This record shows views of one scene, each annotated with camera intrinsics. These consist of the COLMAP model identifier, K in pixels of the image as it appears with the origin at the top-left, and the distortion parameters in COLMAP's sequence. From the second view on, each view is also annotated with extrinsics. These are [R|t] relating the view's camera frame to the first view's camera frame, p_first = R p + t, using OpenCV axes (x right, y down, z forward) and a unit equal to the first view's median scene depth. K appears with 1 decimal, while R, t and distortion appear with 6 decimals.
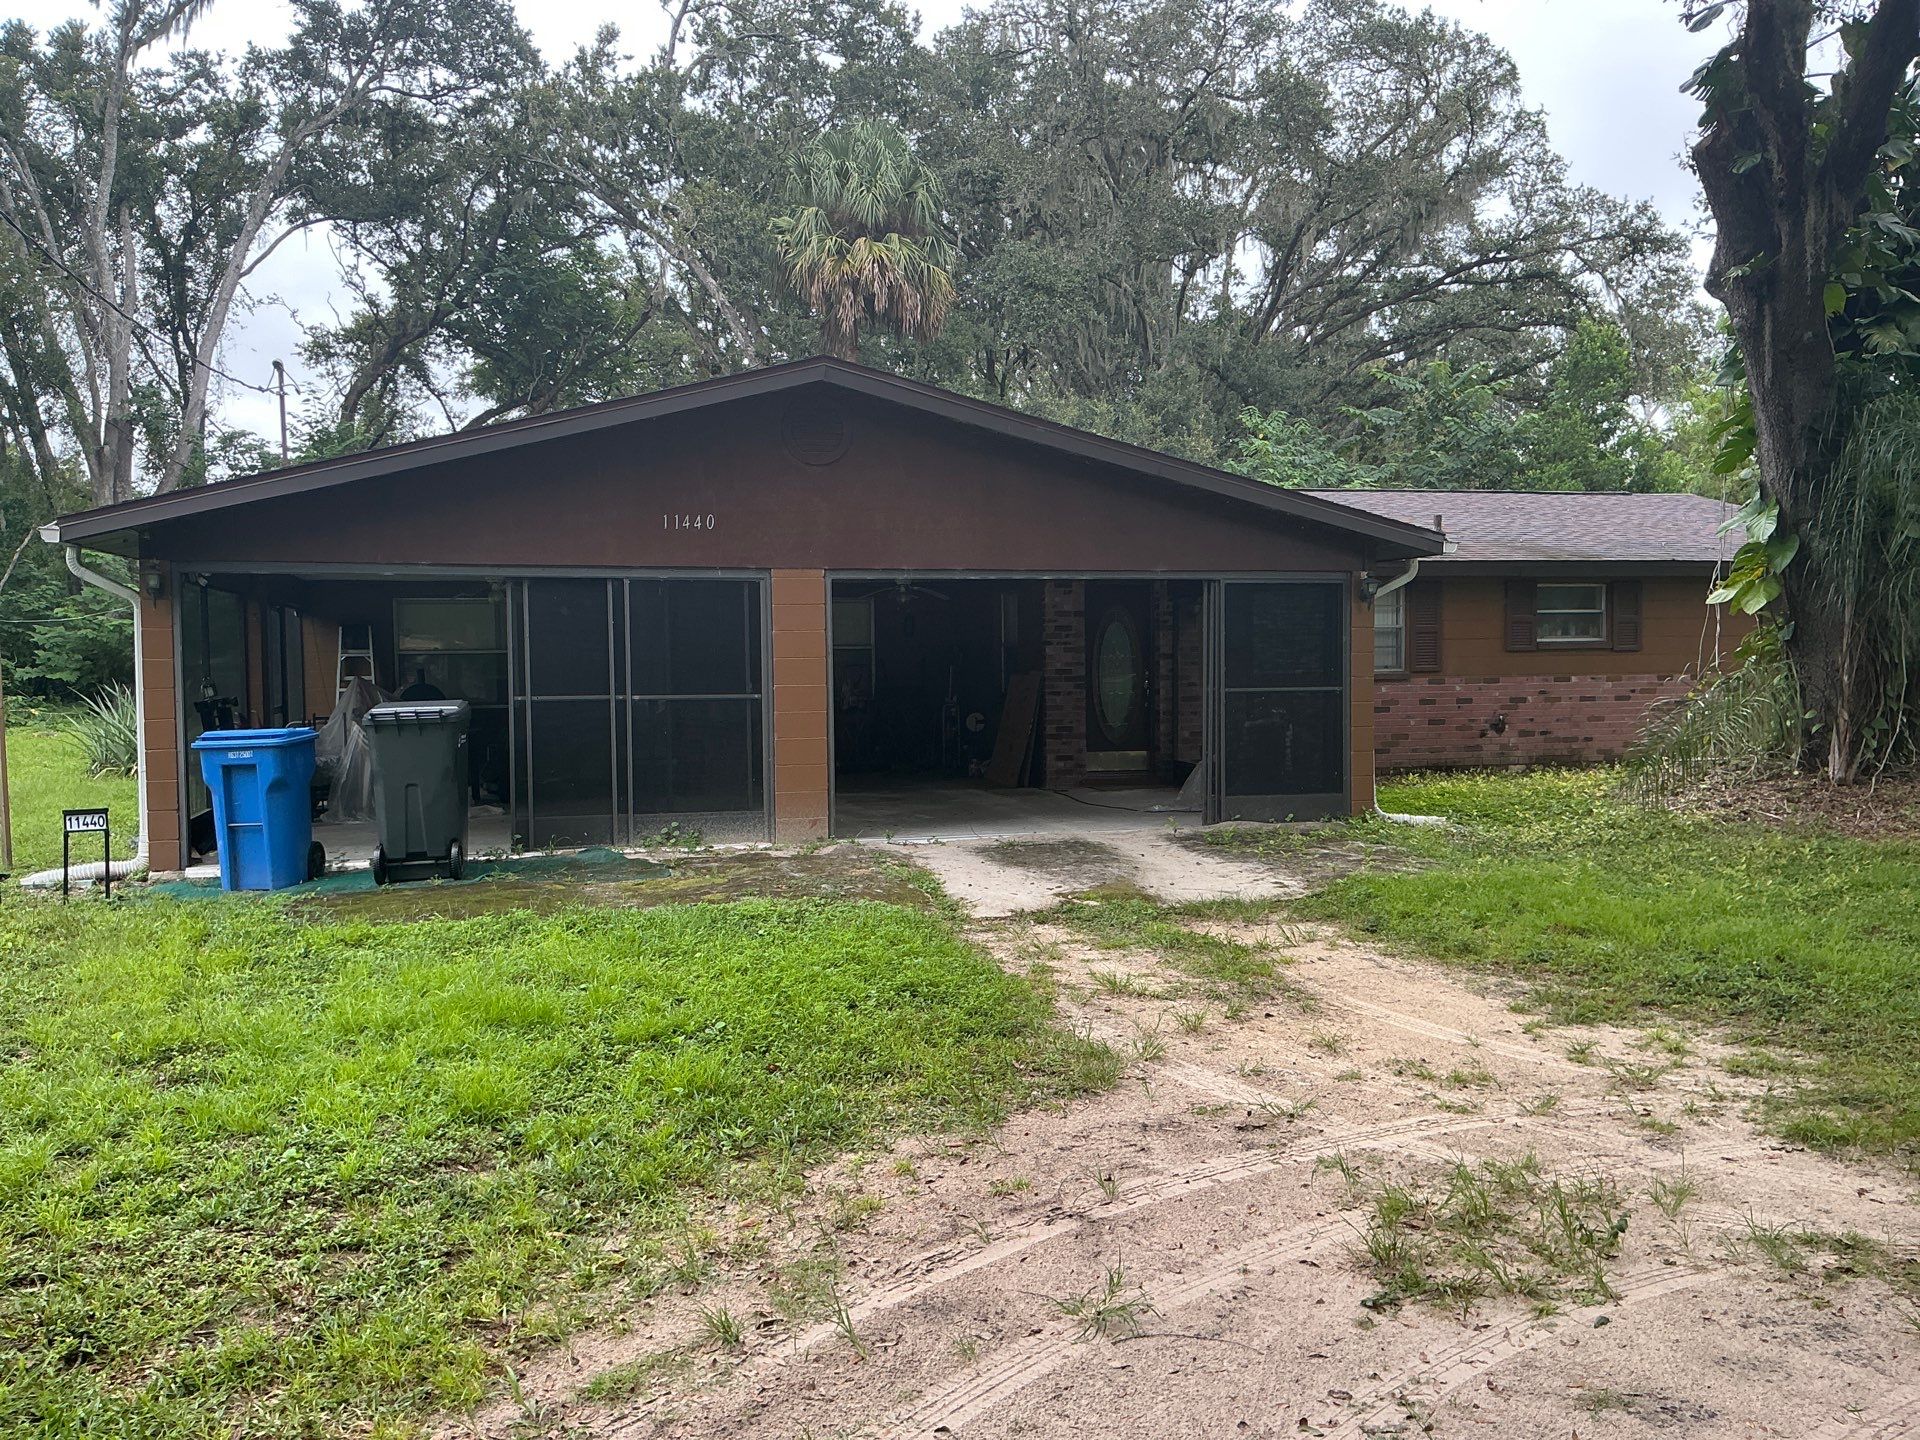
lens RADIAL K [[1590.4, 0, 960.0], [0, 1590.4, 720.0], [0, 0, 1]] dist [0.140872, -0.290669]
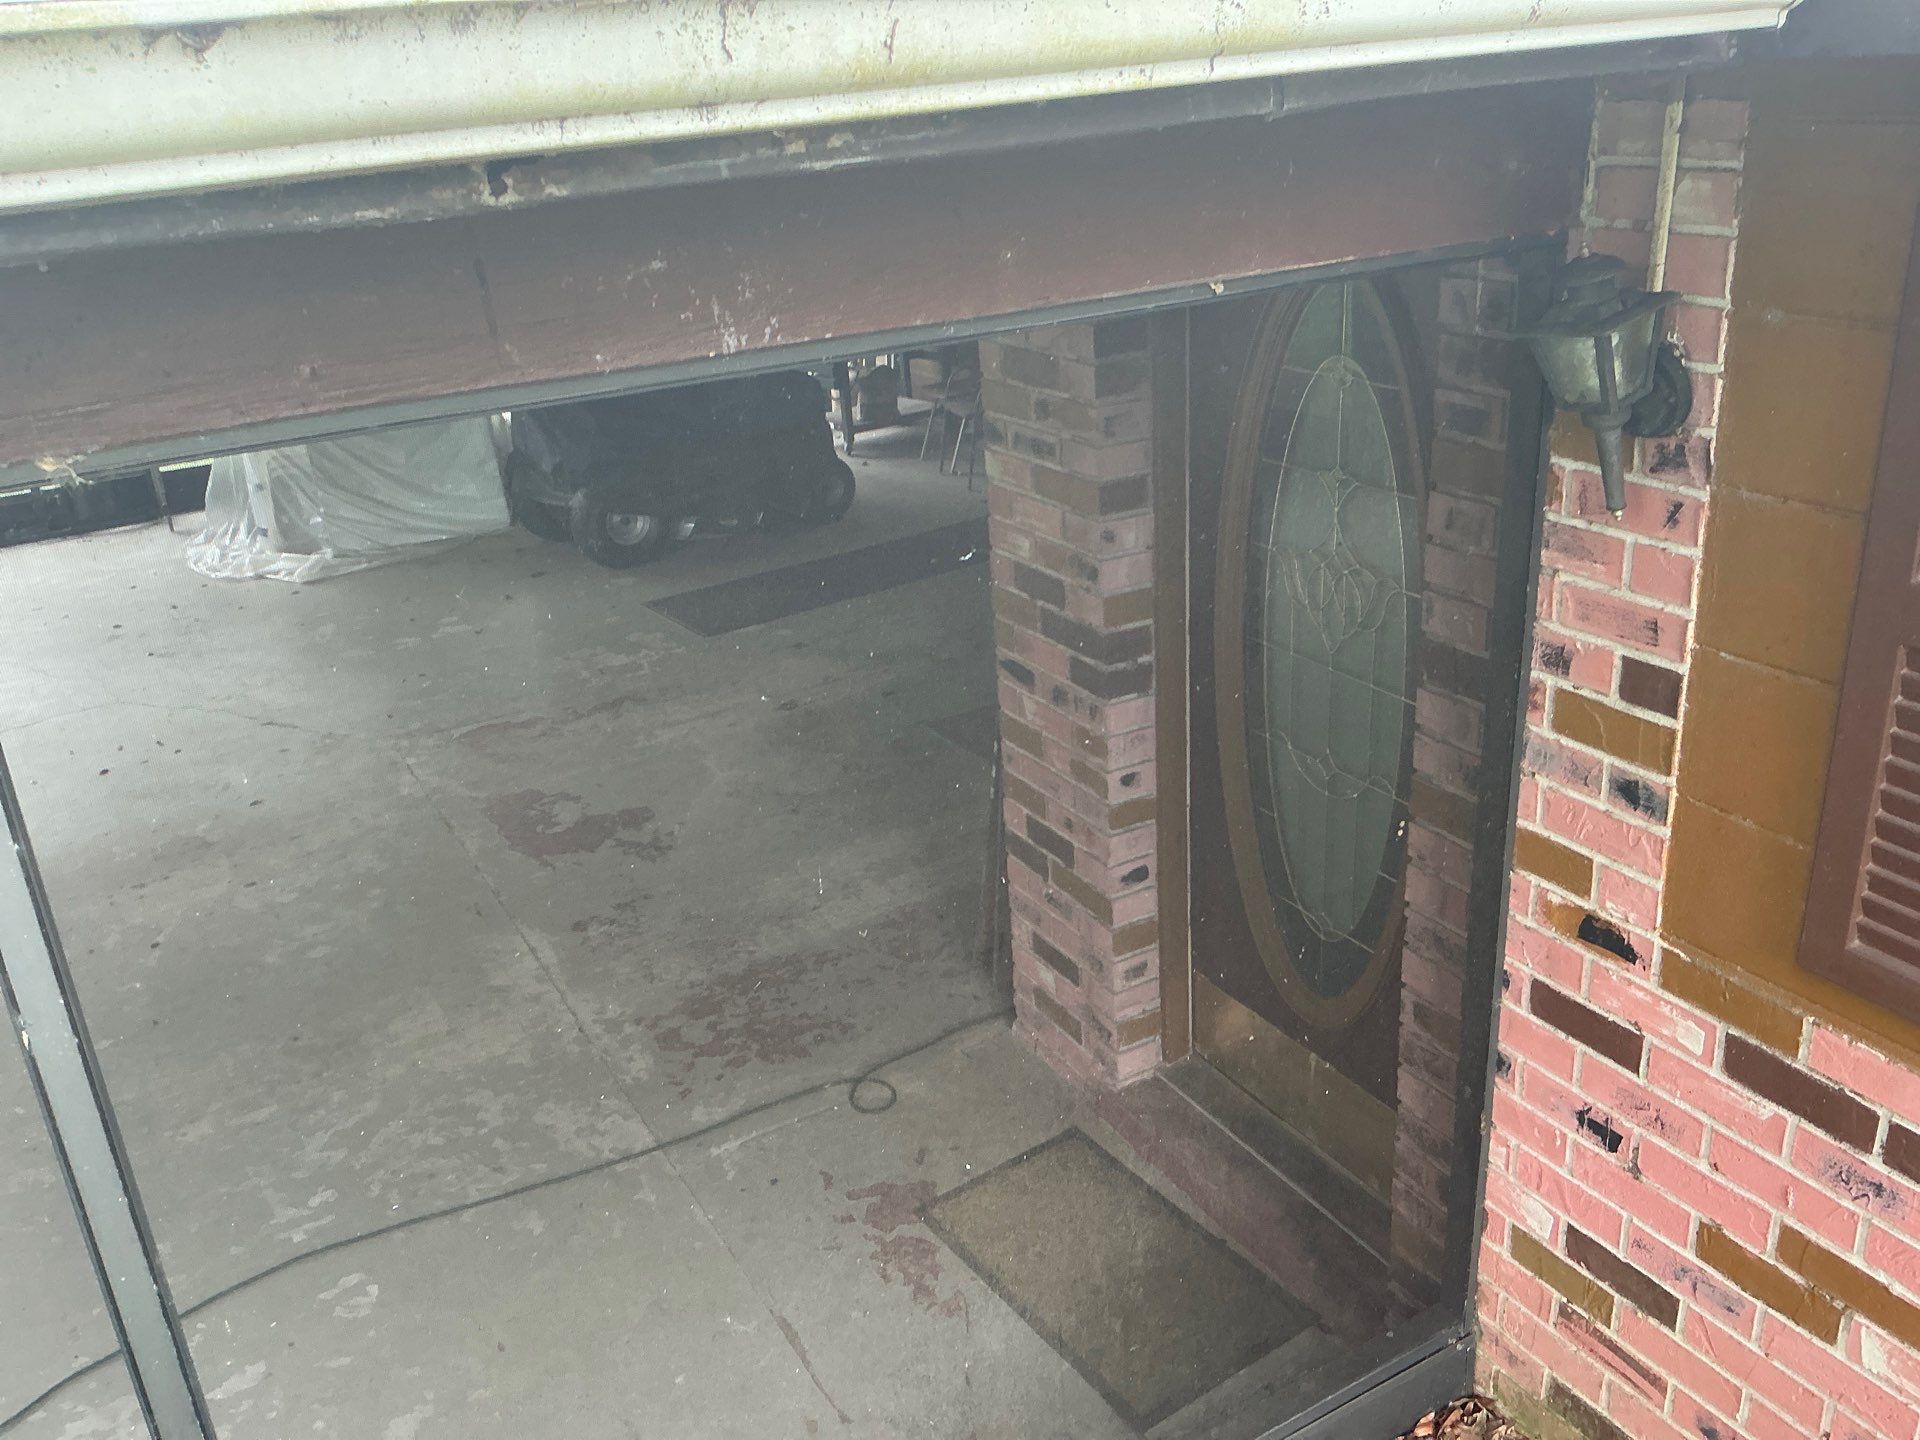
lens RADIAL K [[1590.4, 0, 960.0], [0, 1590.4, 720.0], [0, 0, 1]] dist [0.140872, -0.290669]
pose [[0.257263, 0.368037, -0.893513, 0.081805], [0.007480, 0.923848, 0.382686, -0.030229], [0.966313, -0.105135, 0.234919, 0.309550]]
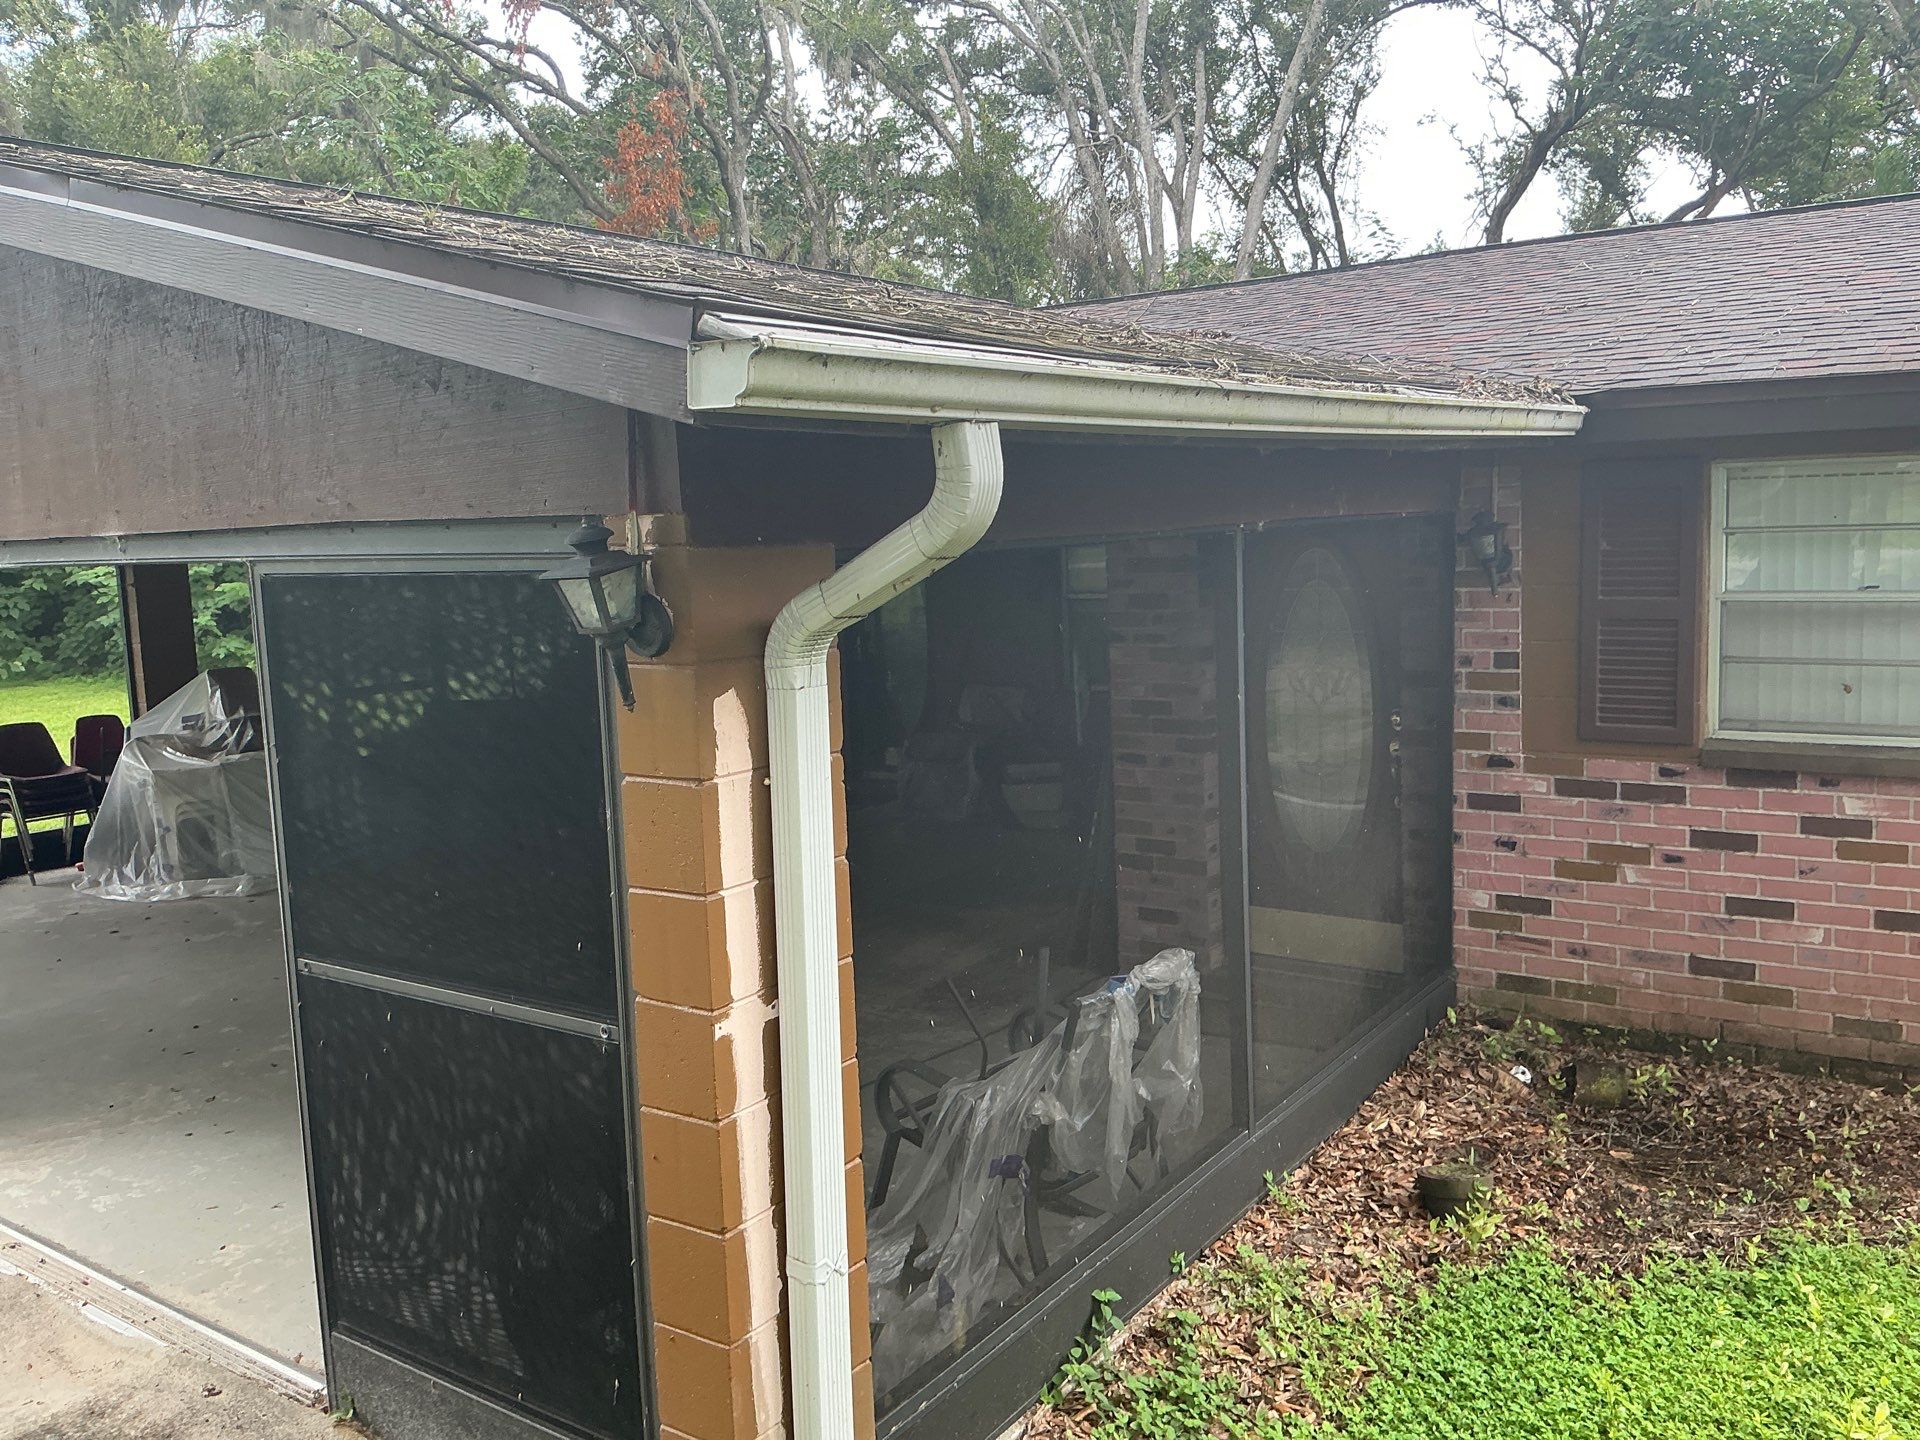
lens RADIAL K [[1590.4, 0, 960.0], [0, 1590.4, 720.0], [0, 0, 1]] dist [0.140872, -0.290669]
pose [[0.642091, 0.082319, -0.762196, 0.113466], [-0.006663, 0.994780, 0.101826, -0.022534], [0.766599, -0.060303, 0.639288, 0.230561]]
